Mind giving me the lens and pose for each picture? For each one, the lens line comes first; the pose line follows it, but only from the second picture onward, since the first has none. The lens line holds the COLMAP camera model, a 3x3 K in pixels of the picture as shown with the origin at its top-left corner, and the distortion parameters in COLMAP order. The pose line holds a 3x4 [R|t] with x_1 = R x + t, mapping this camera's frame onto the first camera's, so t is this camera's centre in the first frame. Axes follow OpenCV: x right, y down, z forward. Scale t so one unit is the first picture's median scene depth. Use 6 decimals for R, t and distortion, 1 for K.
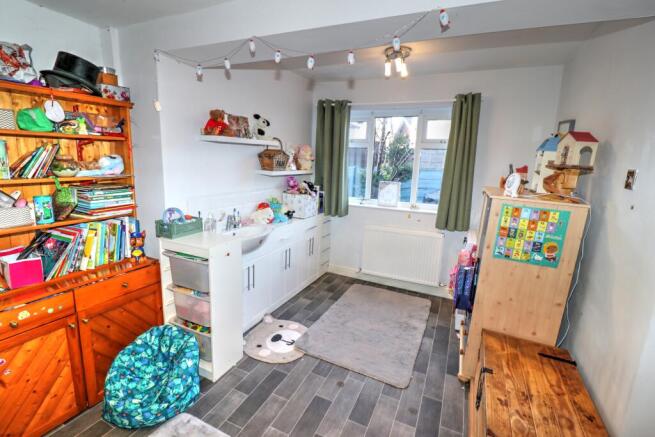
lens RADIAL K [[306.4, 0, 320.7], [0, 306.4, 212.0], [0, 0, 1]] dist [0.005173, -0.015828]
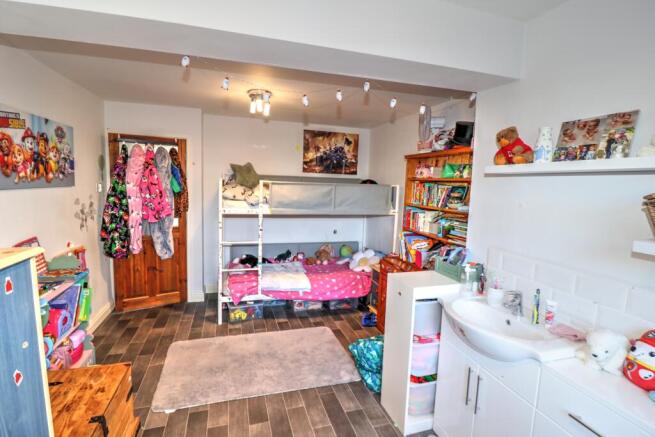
lens RADIAL K [[306.4, 0, 320.7], [0, 306.4, 212.0], [0, 0, 1]] dist [0.005173, -0.015828]
pose [[-0.743934, 0.003264, -0.668245, 0.533452], [-0.173743, 0.964654, 0.198133, -0.259921], [0.645272, 0.263501, -0.717071, 1.539851]]
